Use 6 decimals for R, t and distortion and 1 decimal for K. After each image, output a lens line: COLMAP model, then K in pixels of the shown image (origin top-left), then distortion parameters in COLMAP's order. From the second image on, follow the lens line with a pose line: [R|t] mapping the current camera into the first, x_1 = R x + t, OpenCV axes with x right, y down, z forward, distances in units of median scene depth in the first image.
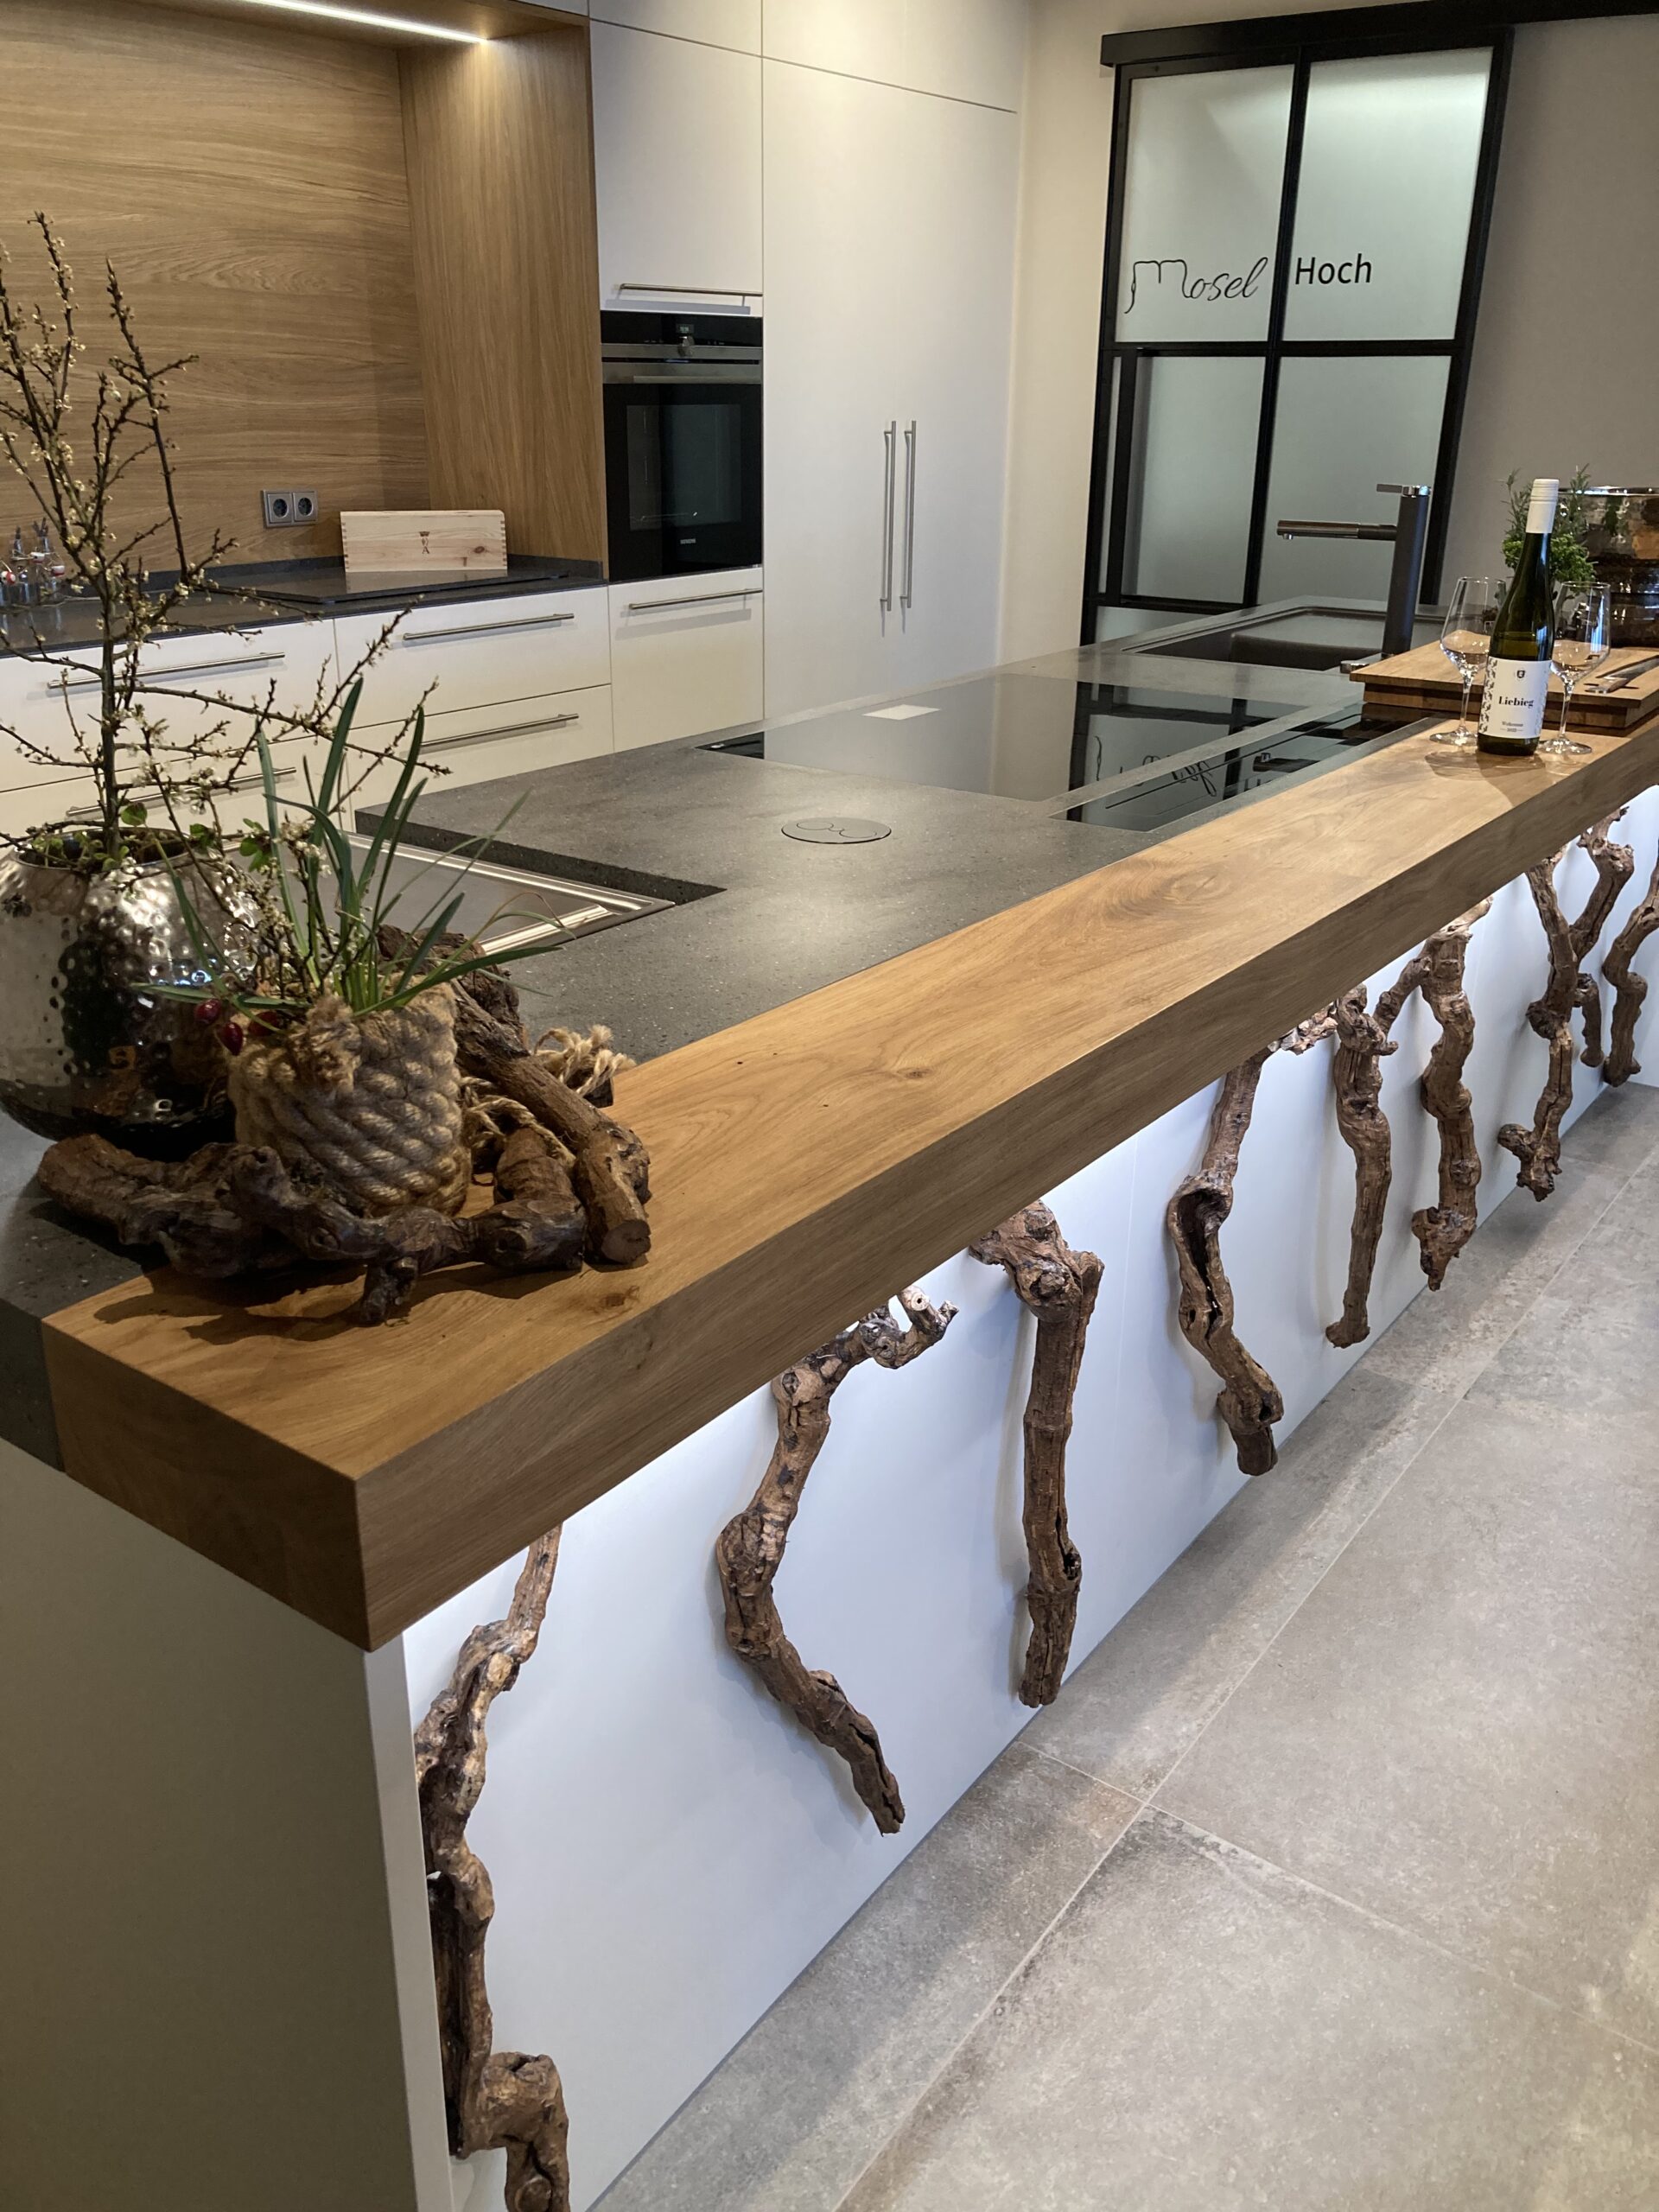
lens RADIAL K [[1807.7, 0, 828.9], [0, 1807.7, 1105.6], [0, 0, 1]] dist [0.038068, -0.037976]
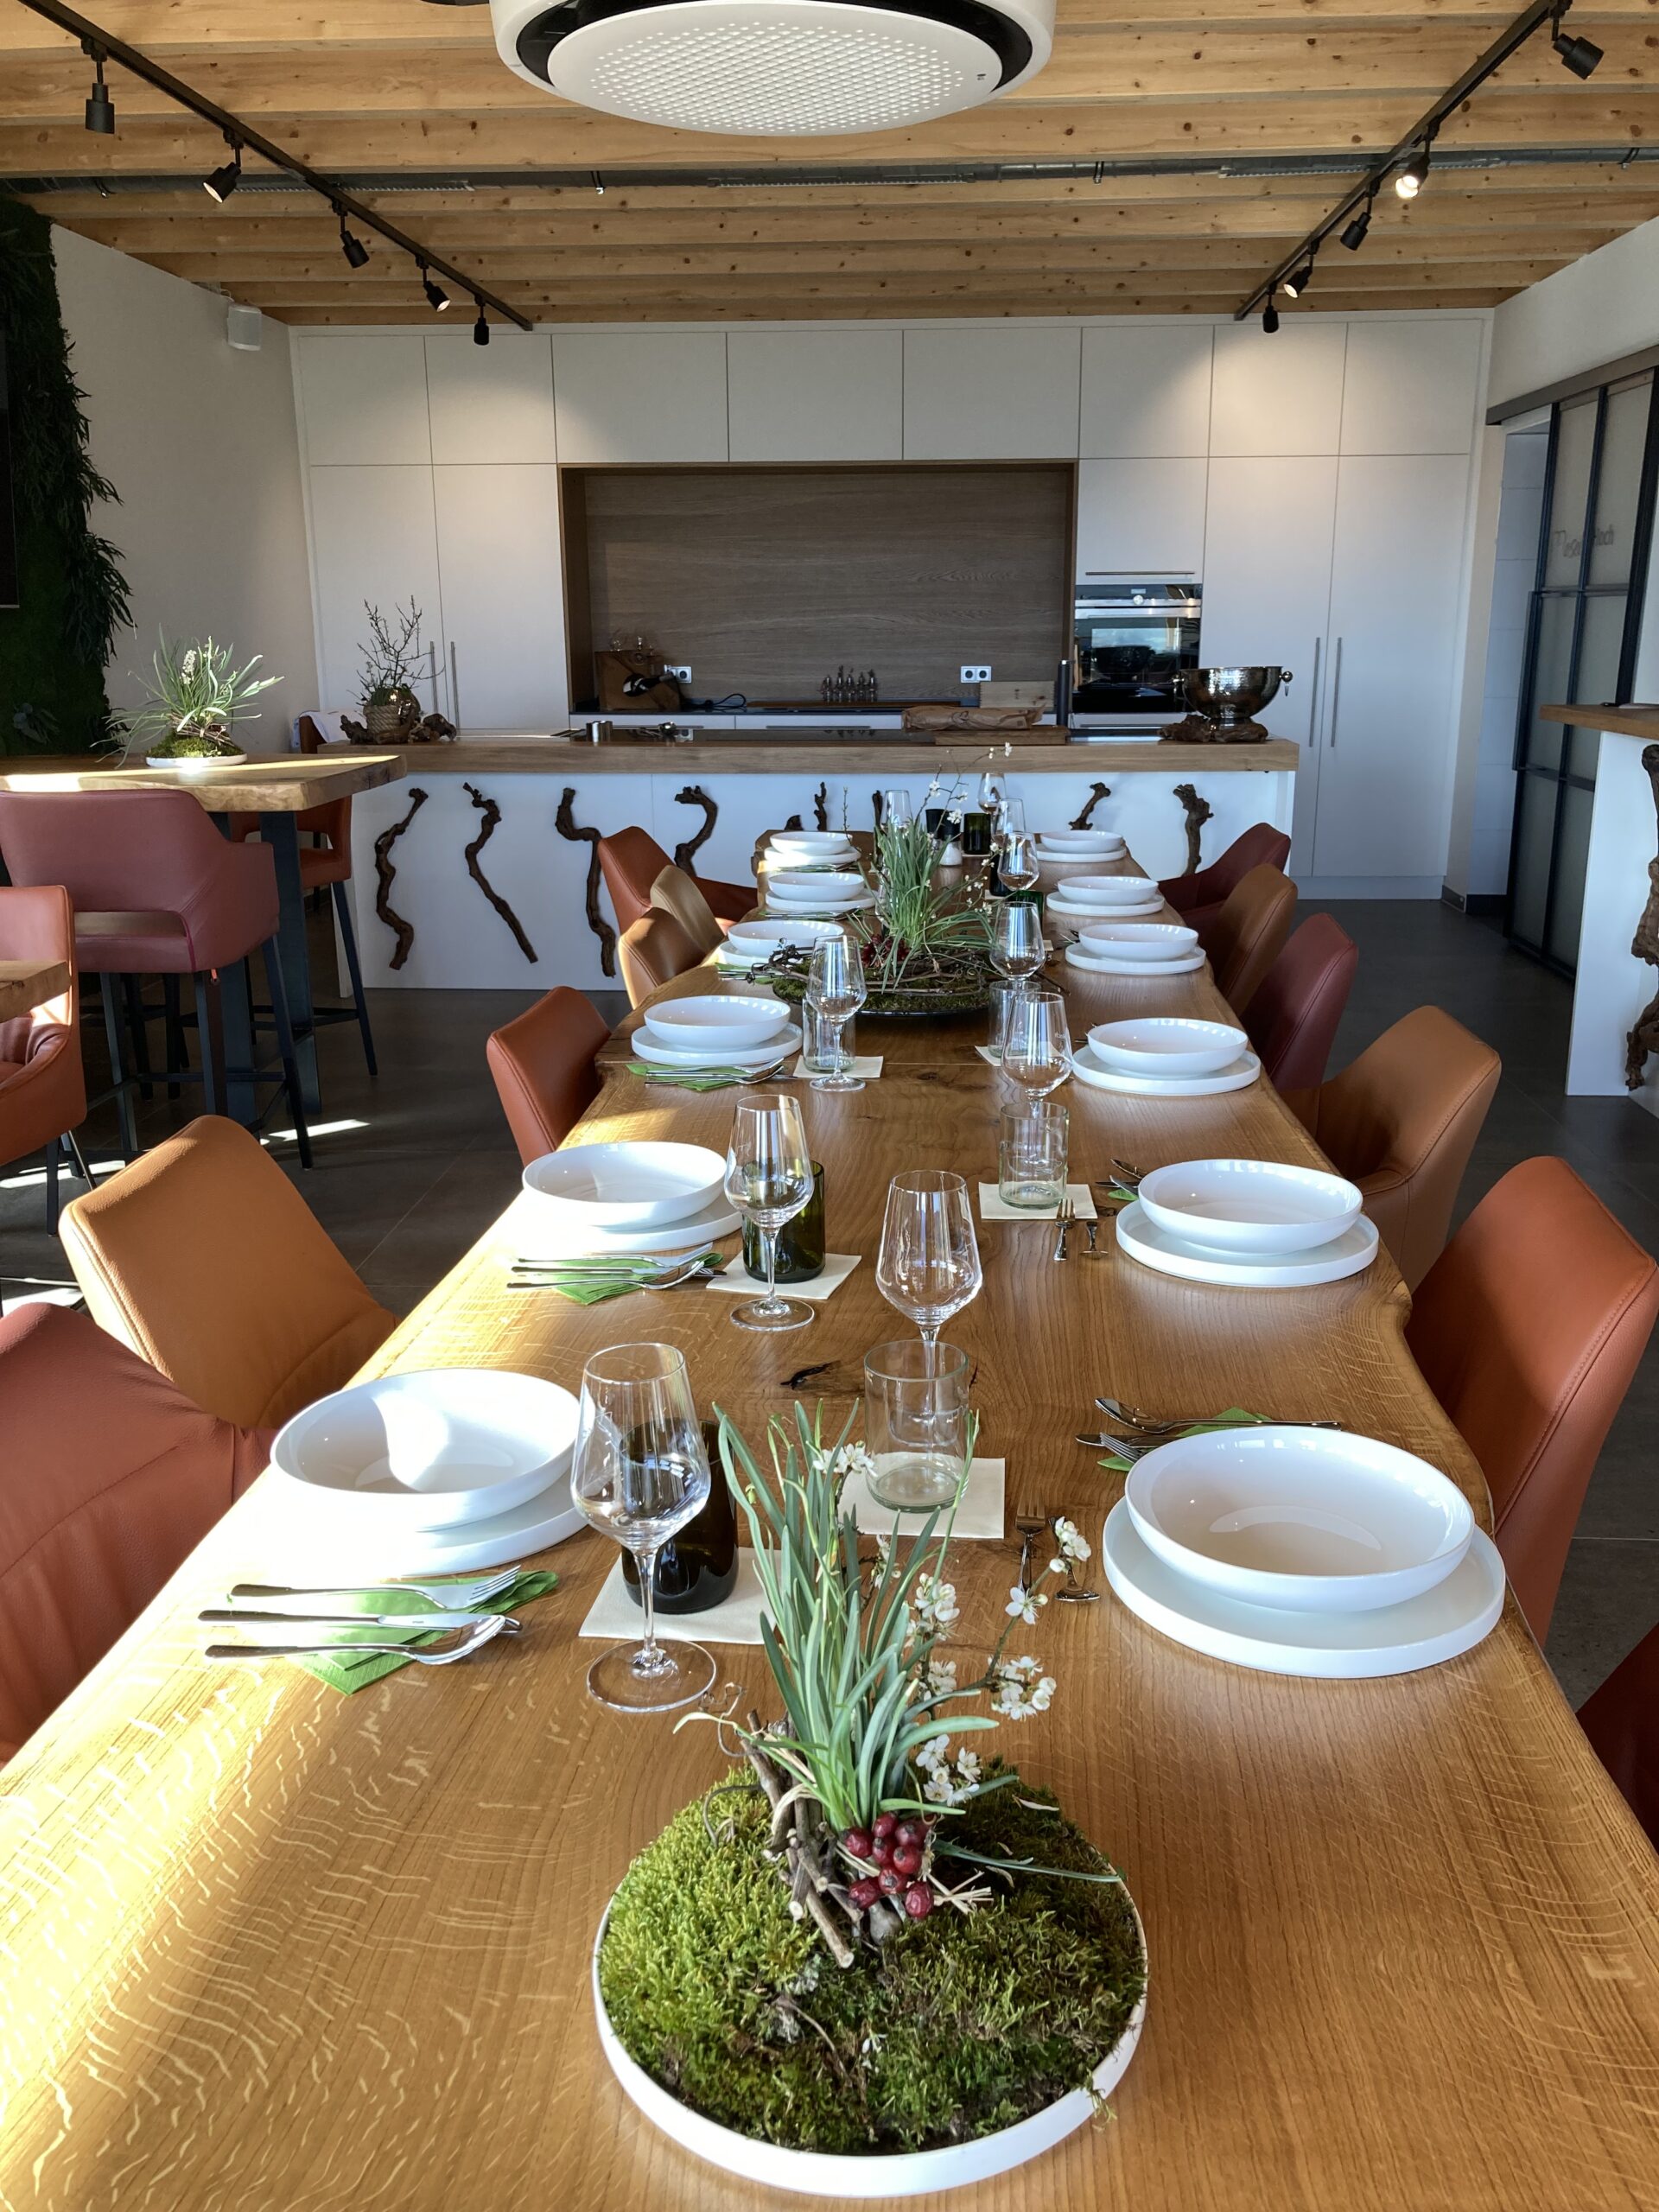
lens RADIAL K [[1807.7, 0, 821.8], [0, 1807.7, 1105.8], [0, 0, 1]] dist [0.038068, -0.037976]
pose [[0.533289, 0.214745, -0.818222, 1.504553], [-0.305886, 0.950746, 0.050160, 0.114760], [0.788693, 0.223533, 0.572710, -0.286652]]
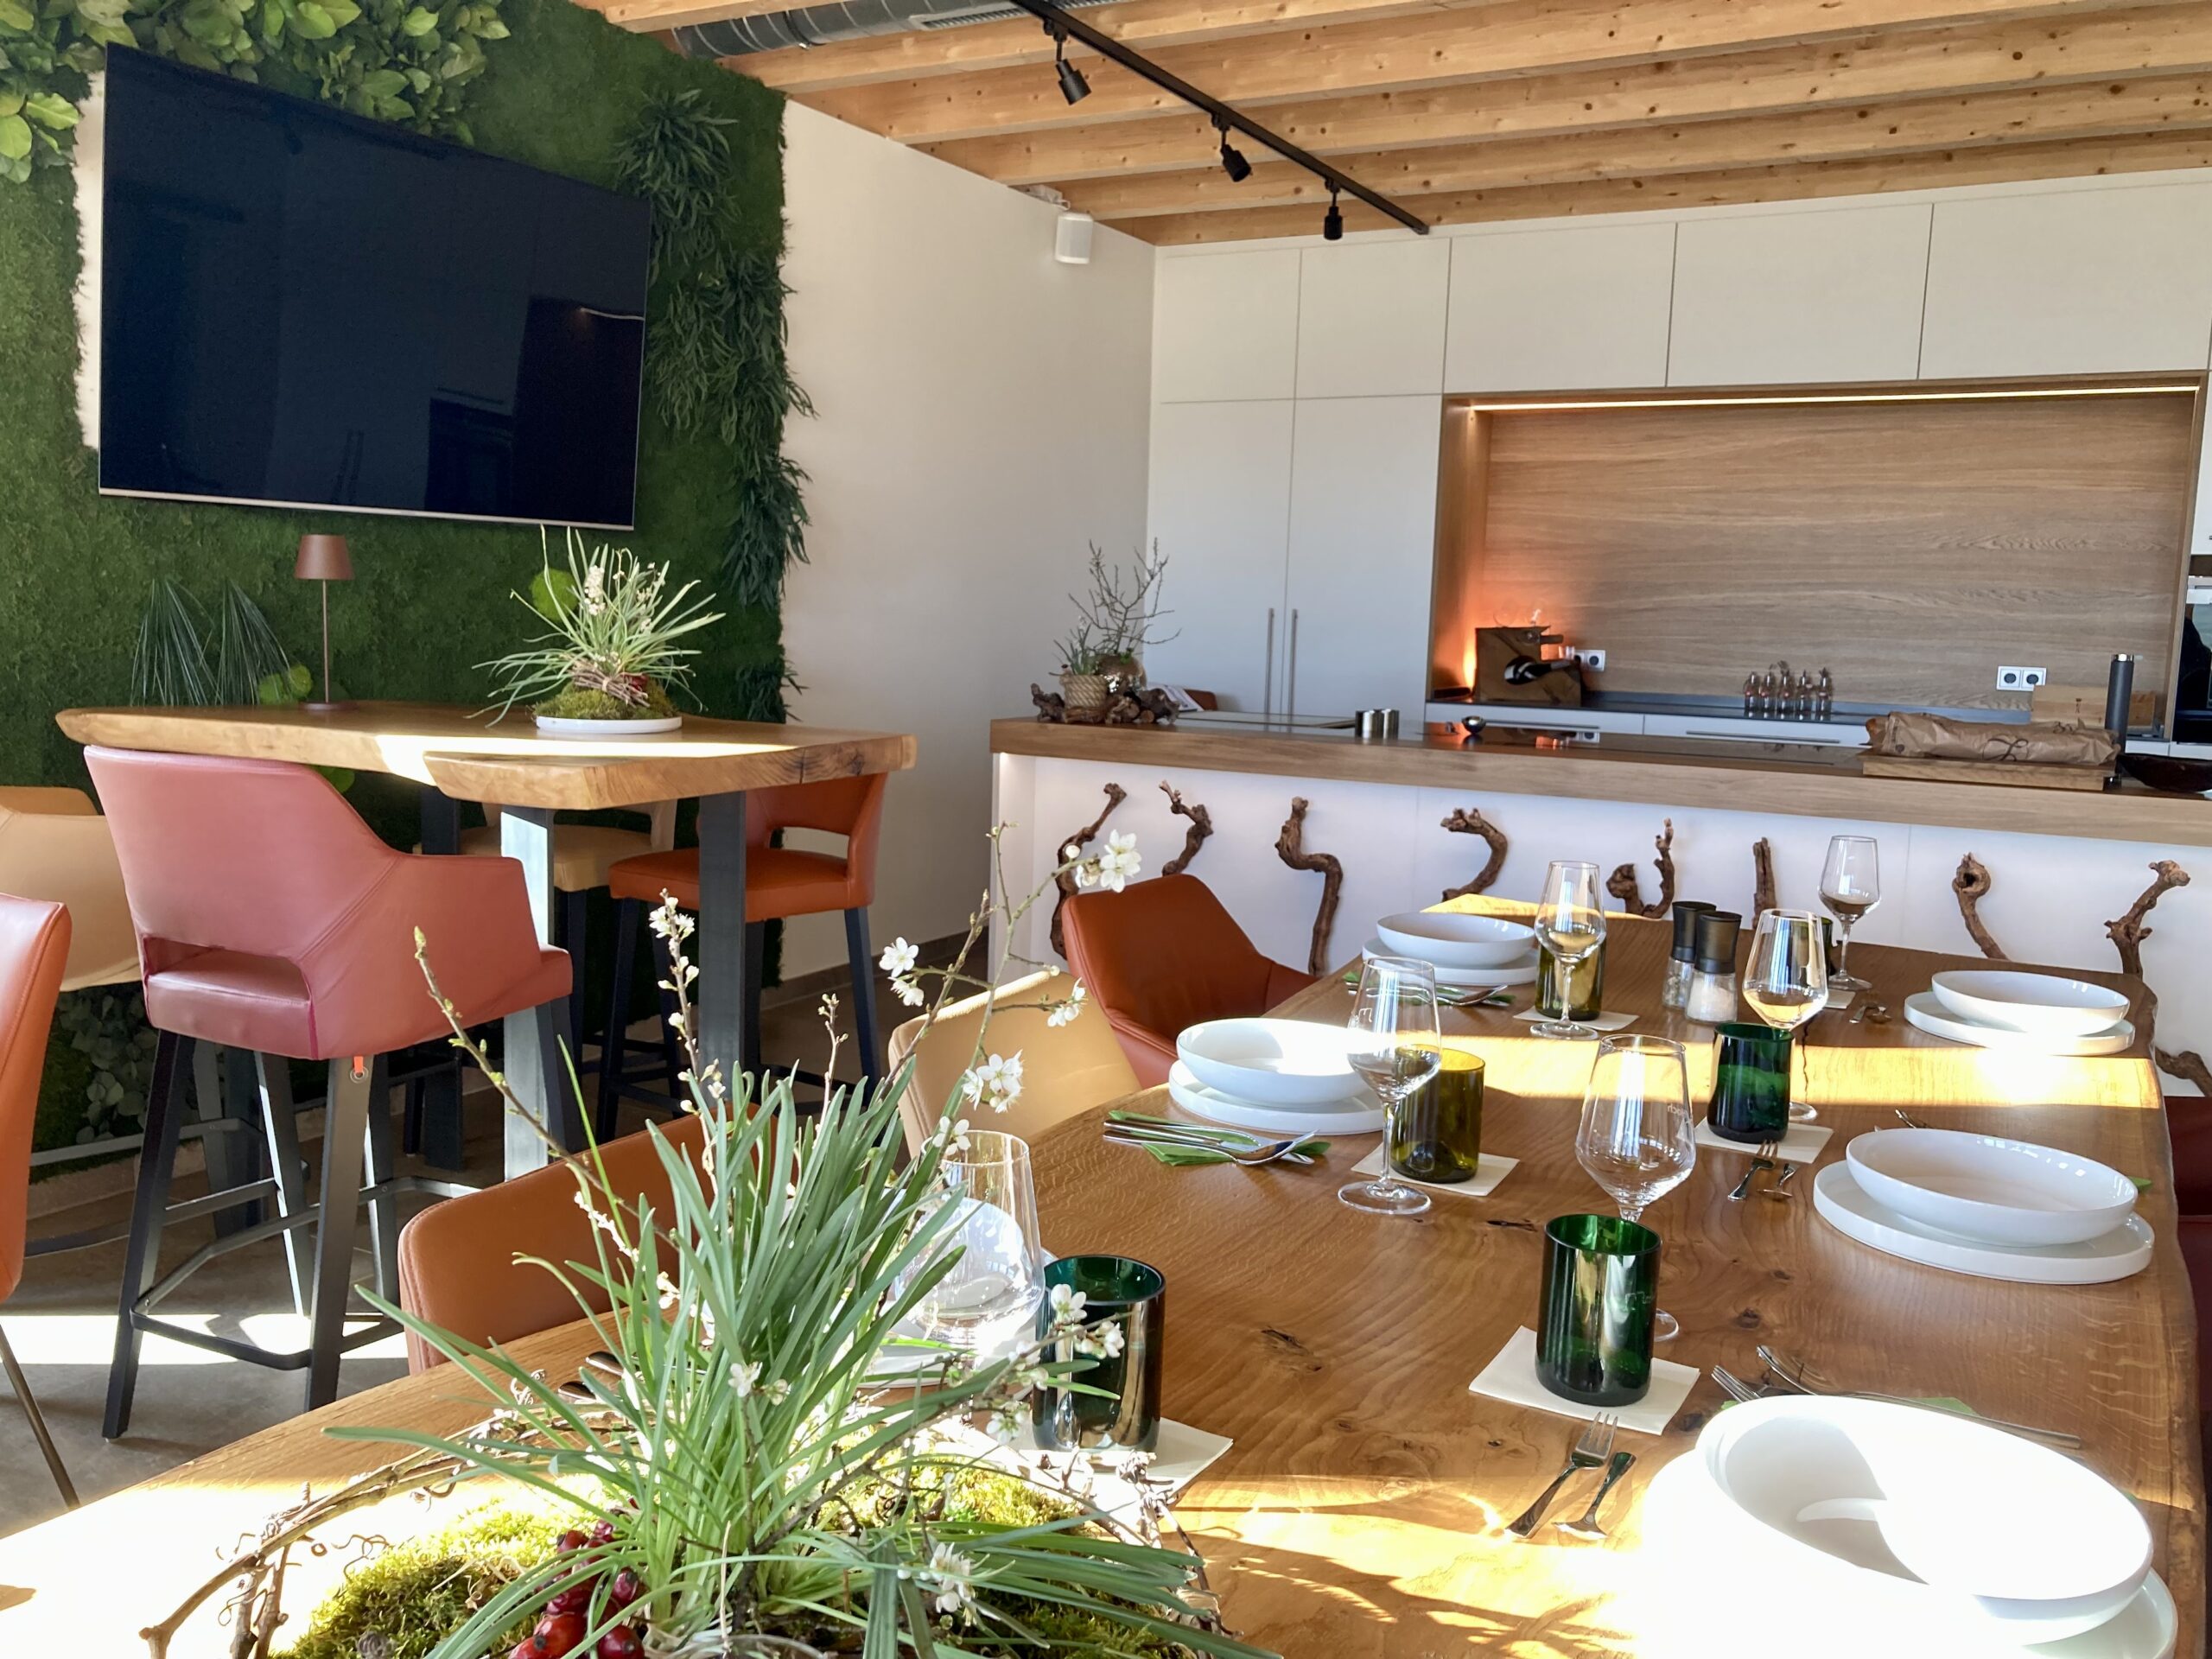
lens RADIAL K [[1807.7, 0, 1117.6], [0, 1807.7, 826.0], [0, 0, 1]] dist [0.038068, -0.037976]
pose [[0.129060, 0.120873, -0.984242, 1.128256], [-0.393010, 0.917499, 0.061143, -0.006781], [0.910432, 0.378926, 0.165917, 0.090699]]
